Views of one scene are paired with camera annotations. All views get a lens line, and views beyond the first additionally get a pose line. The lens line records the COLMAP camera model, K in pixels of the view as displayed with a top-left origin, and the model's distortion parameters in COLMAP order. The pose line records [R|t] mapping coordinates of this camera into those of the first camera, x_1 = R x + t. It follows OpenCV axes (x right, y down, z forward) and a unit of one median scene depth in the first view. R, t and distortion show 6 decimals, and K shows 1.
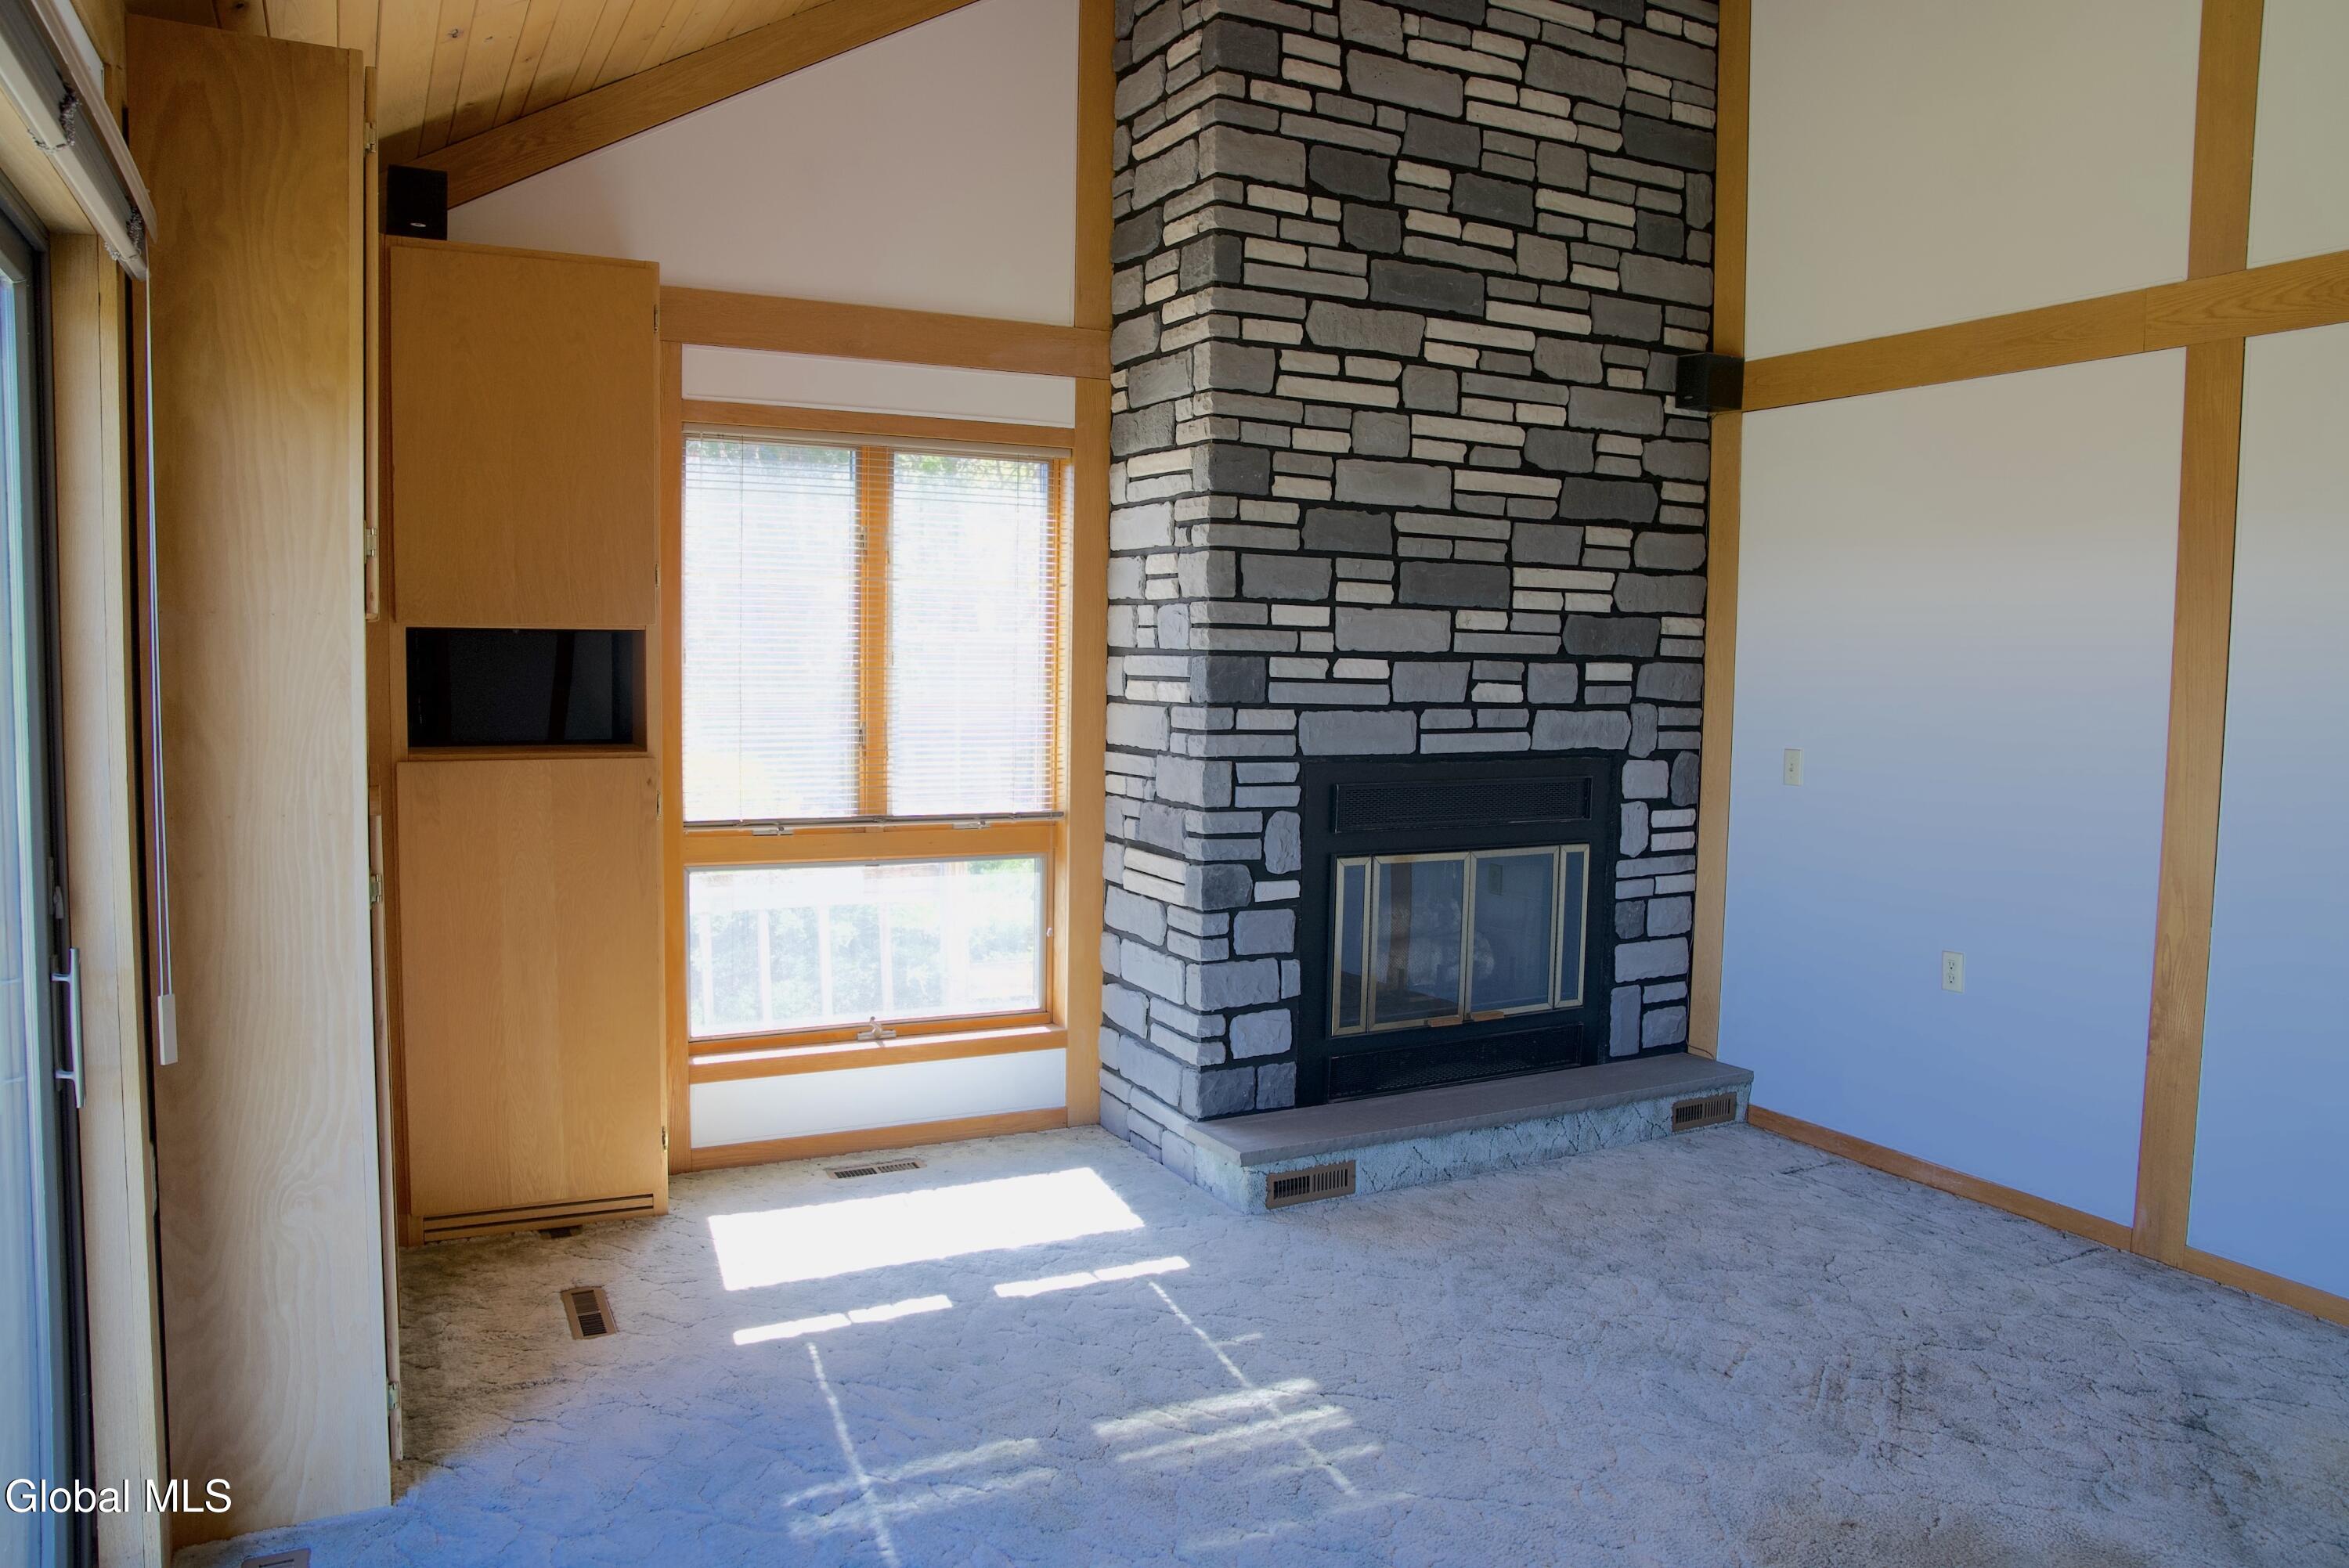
lens RADIAL K [[1630.8, 0, 1172.0], [0, 1630.8, 776.9], [0, 0, 1]] dist [-0.129366, 0.091839]
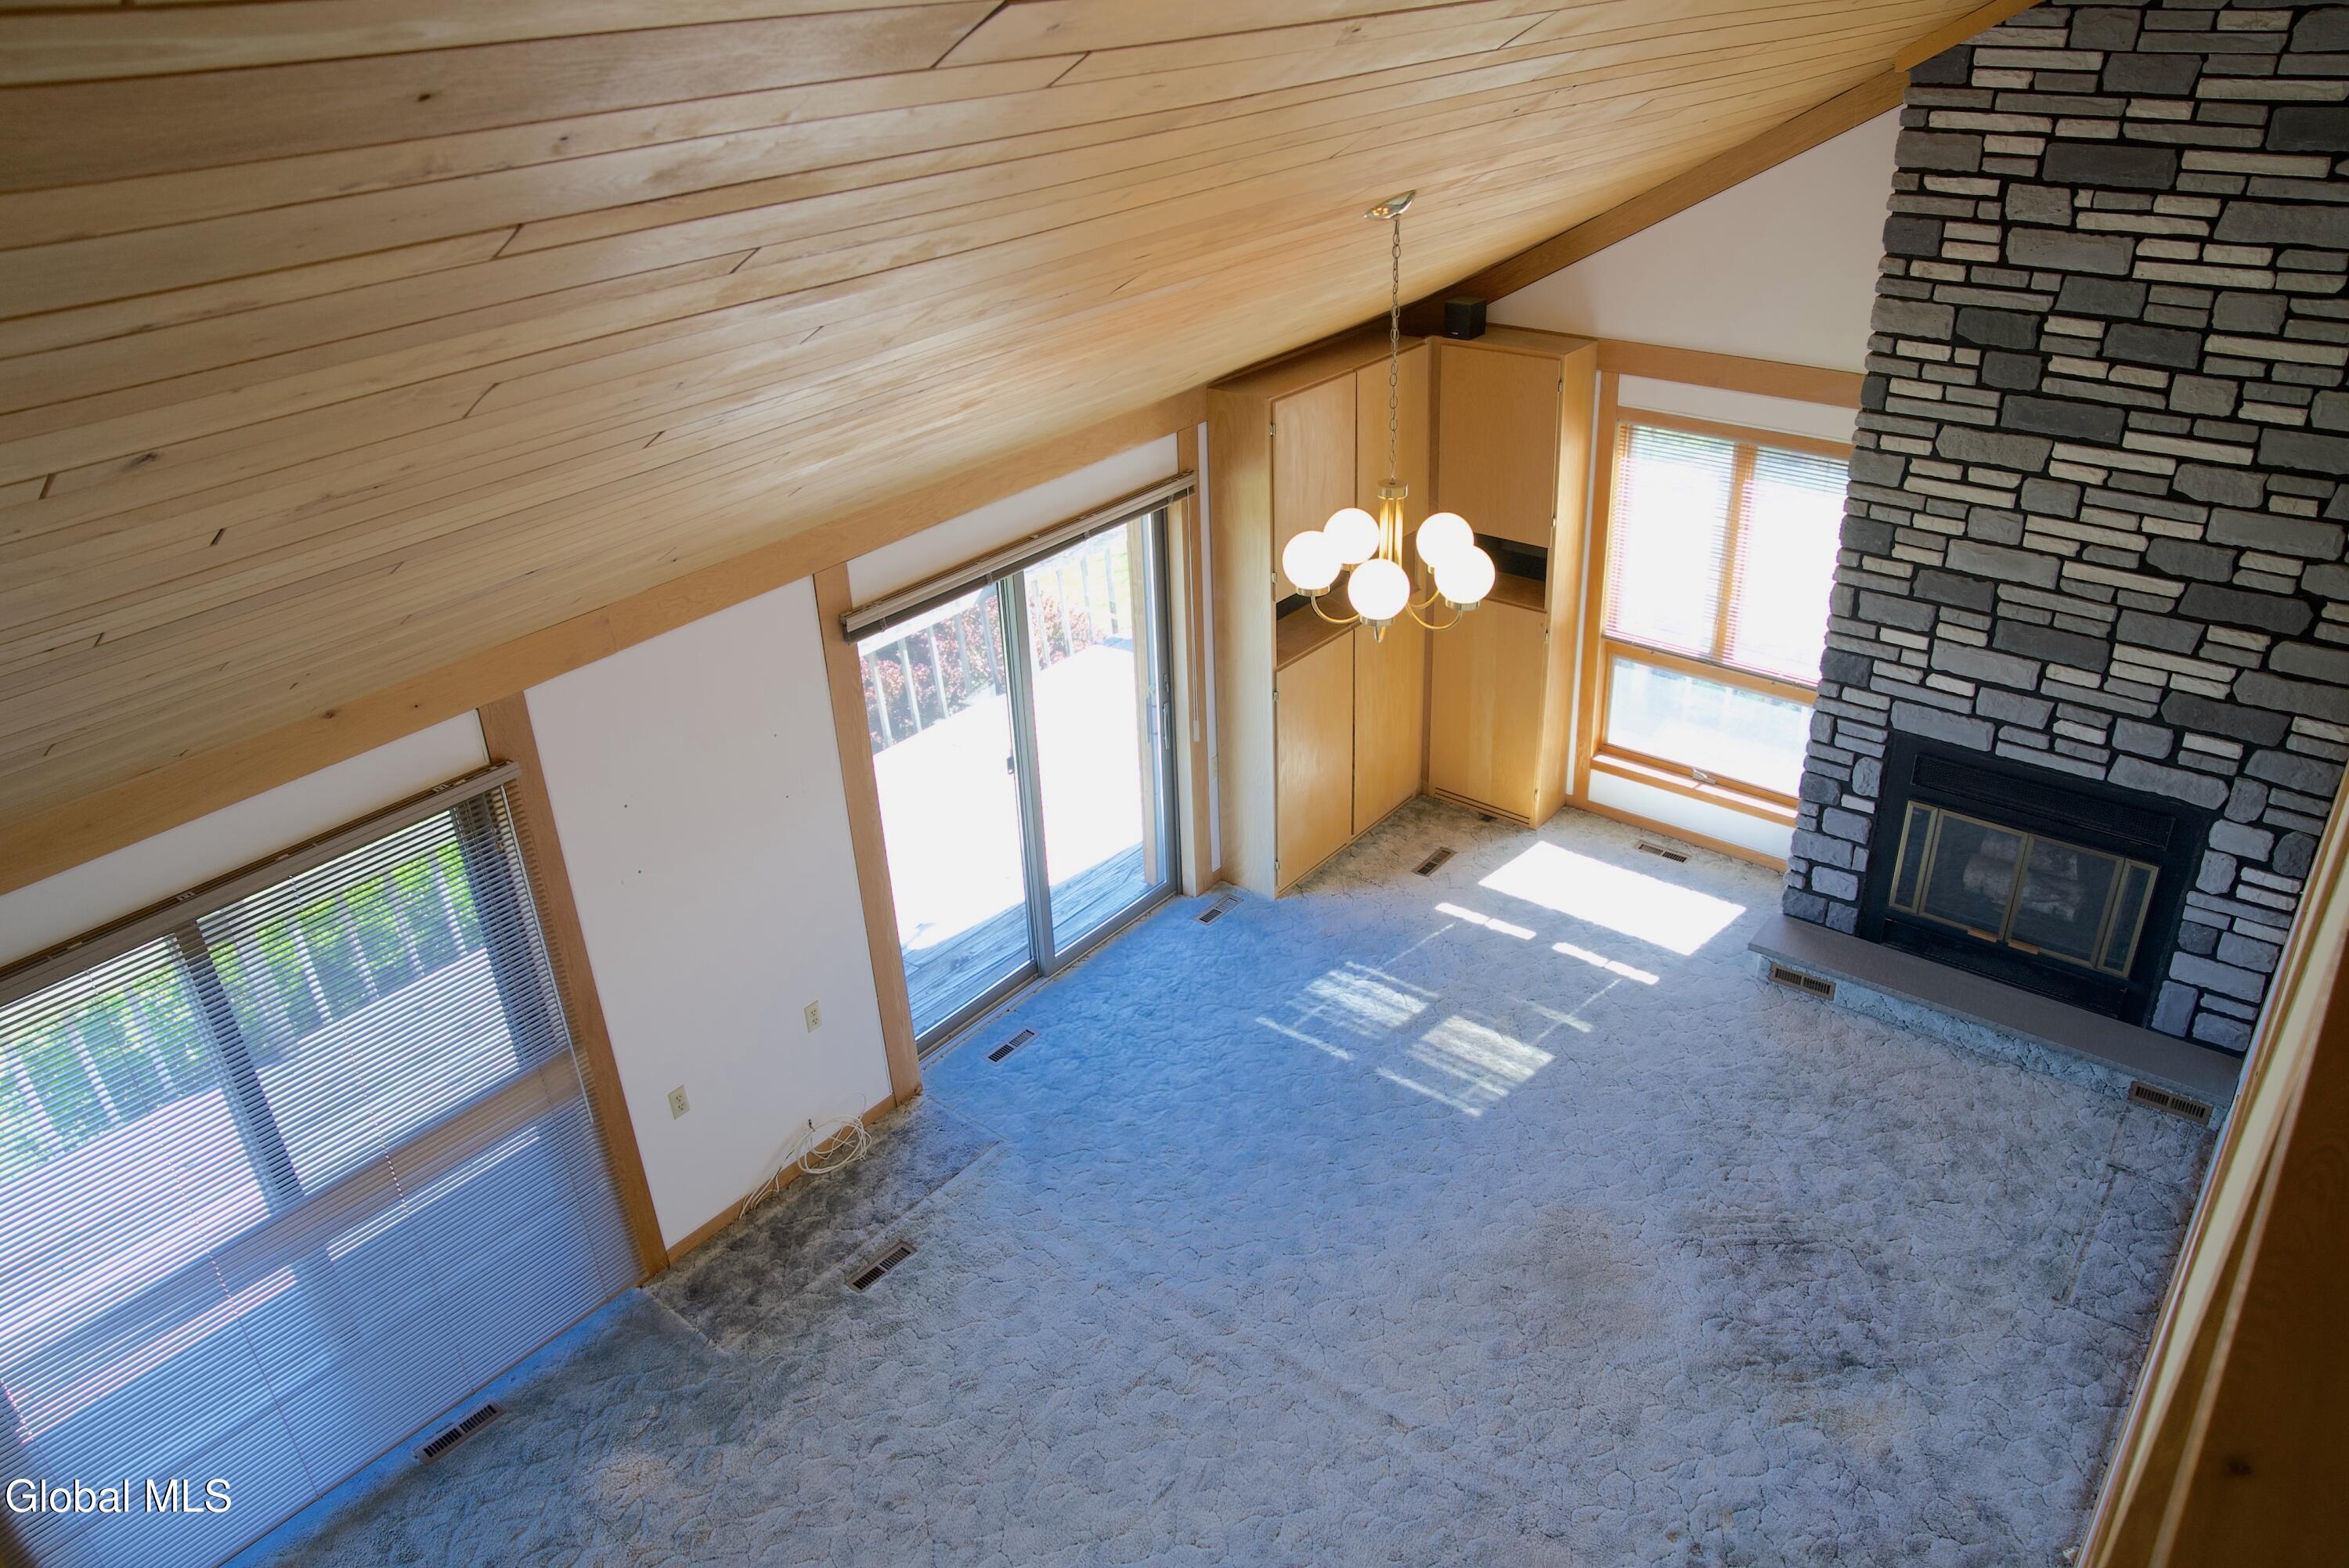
lens RADIAL K [[1630.8, 0, 1167.9], [0, 1630.8, 781.6], [0, 0, 1]] dist [-0.129366, 0.091839]
pose [[0.397324, 0.405085, -0.823432, 0.987650], [-0.020815, 0.901046, 0.433224, -0.557977], [0.917442, -0.154990, 0.366439, -0.116063]]
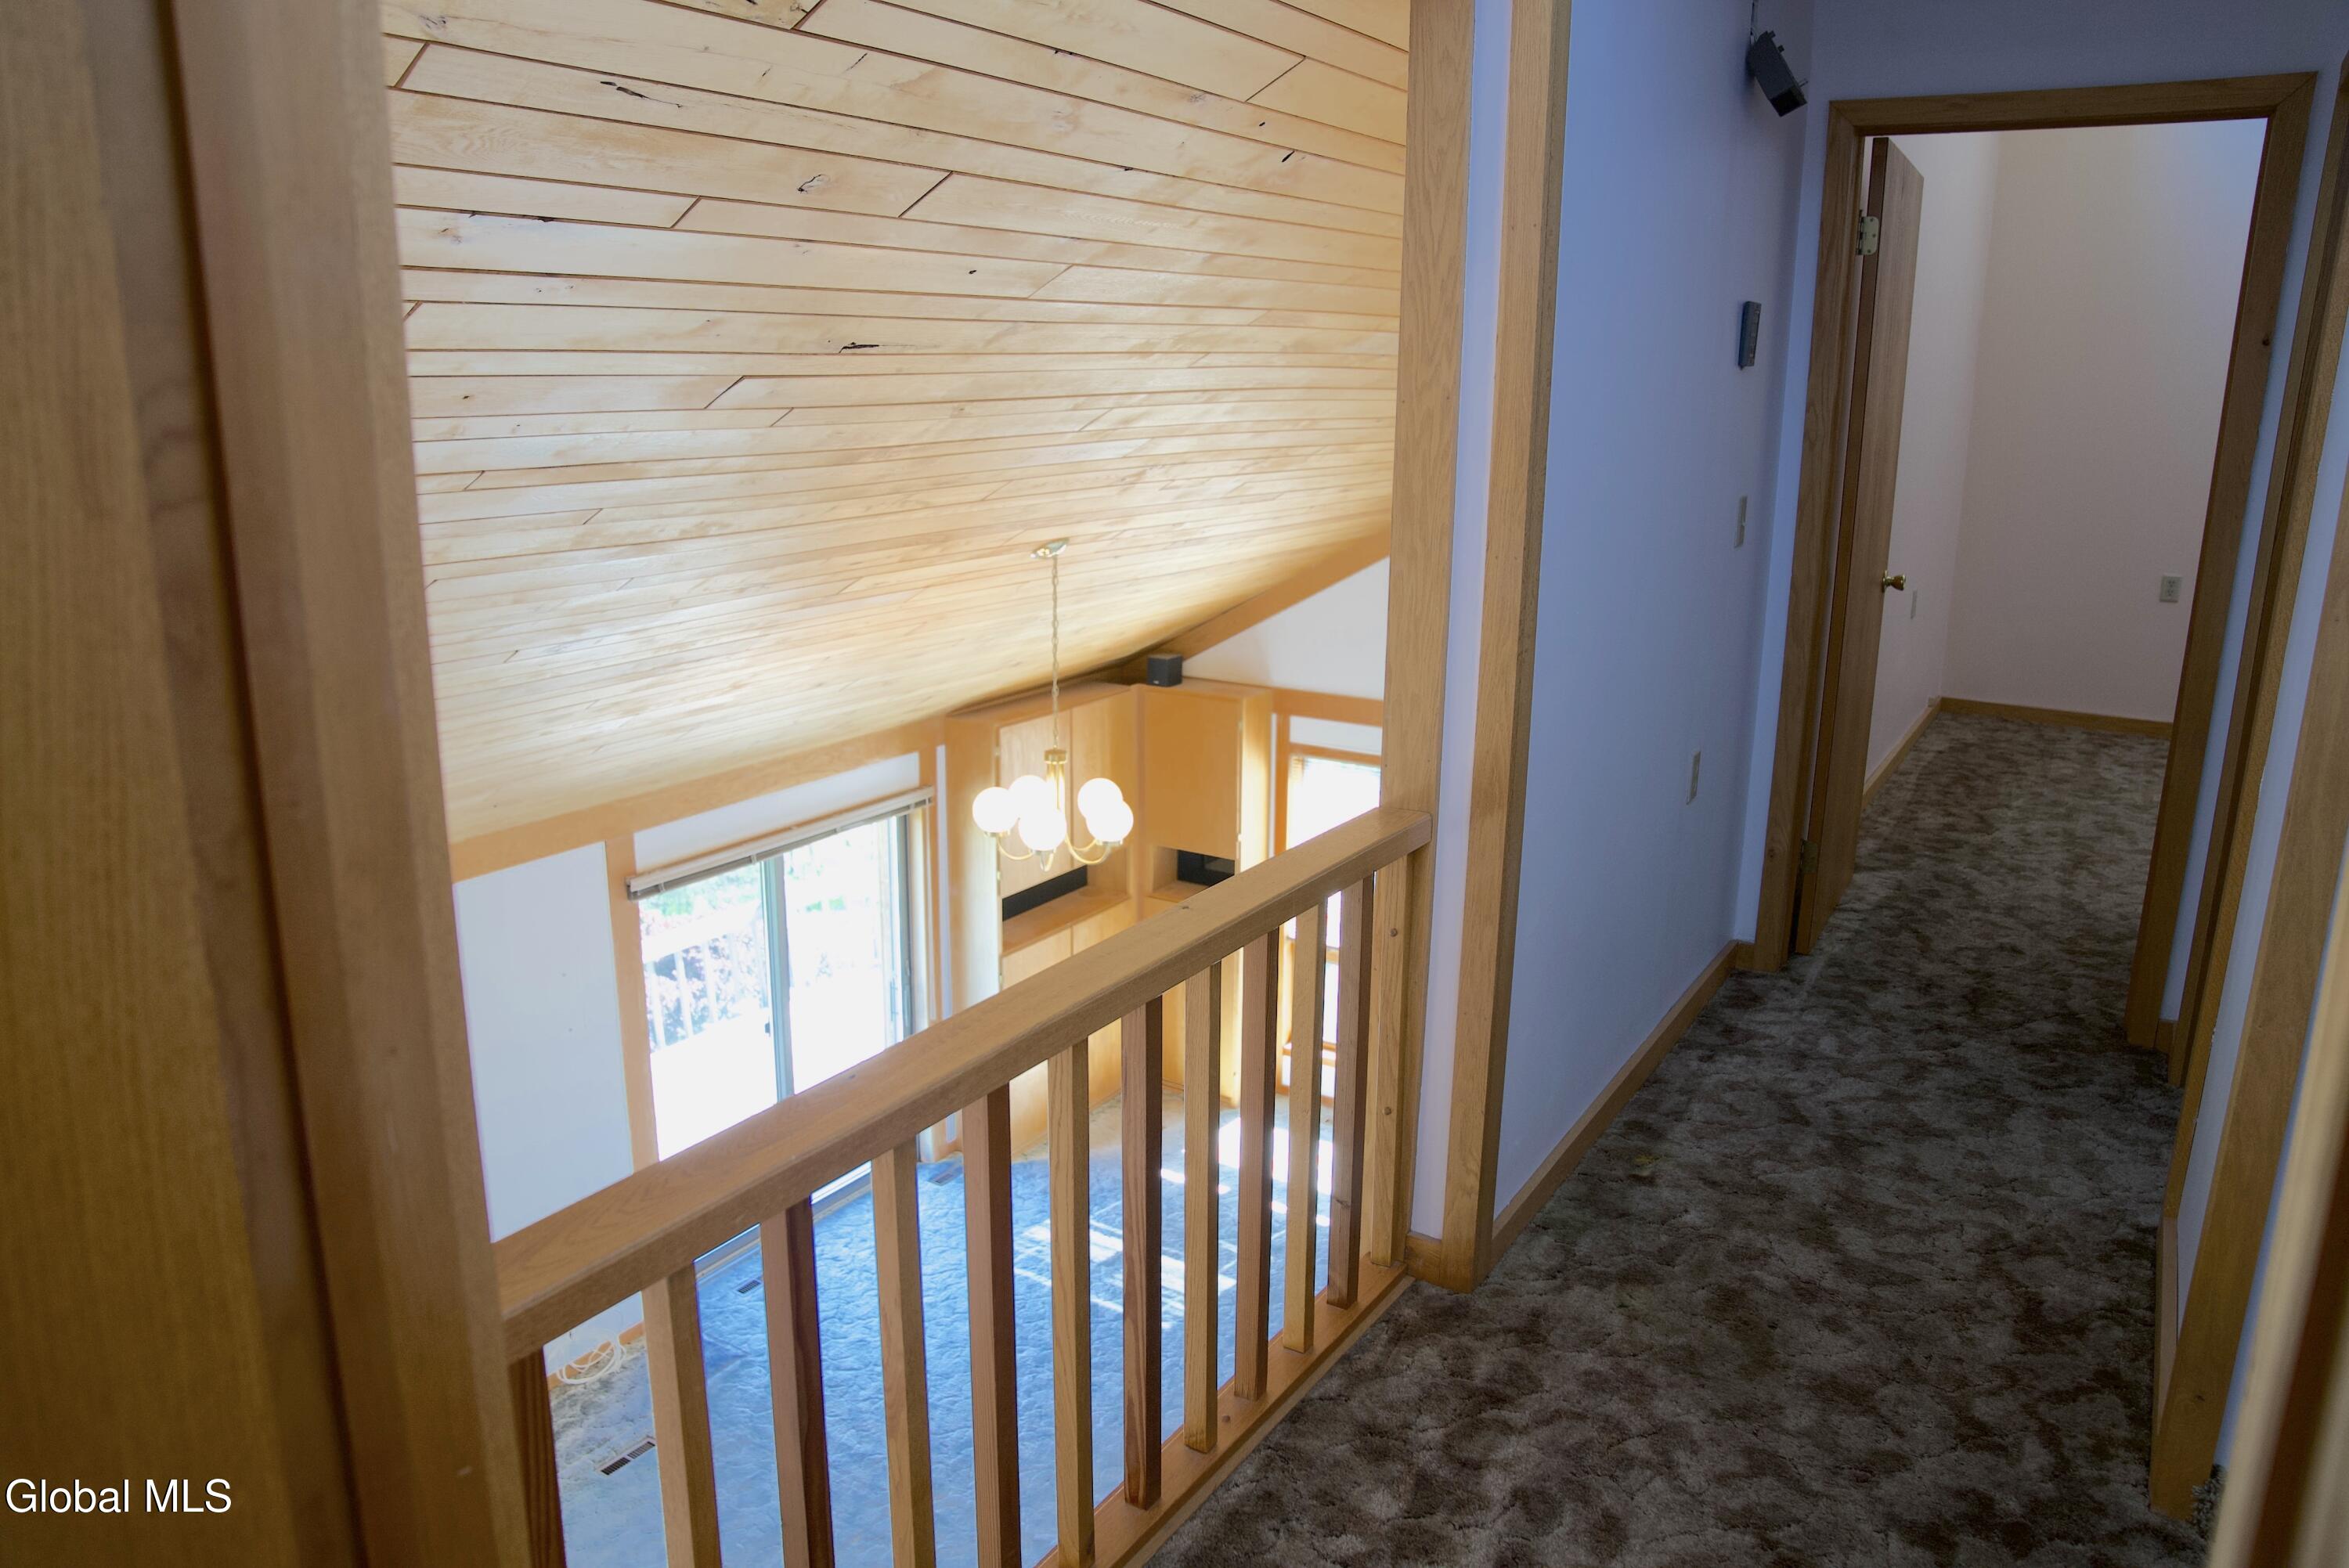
lens RADIAL K [[1630.8, 0, 1171.9], [0, 1630.8, 783.9], [0, 0, 1]] dist [-0.129366, 0.091839]
pose [[0.505136, 0.203710, -0.838654, 1.282153], [-0.067649, 0.978100, 0.196835, -0.540548], [0.860384, -0.042695, 0.507854, -0.184896]]
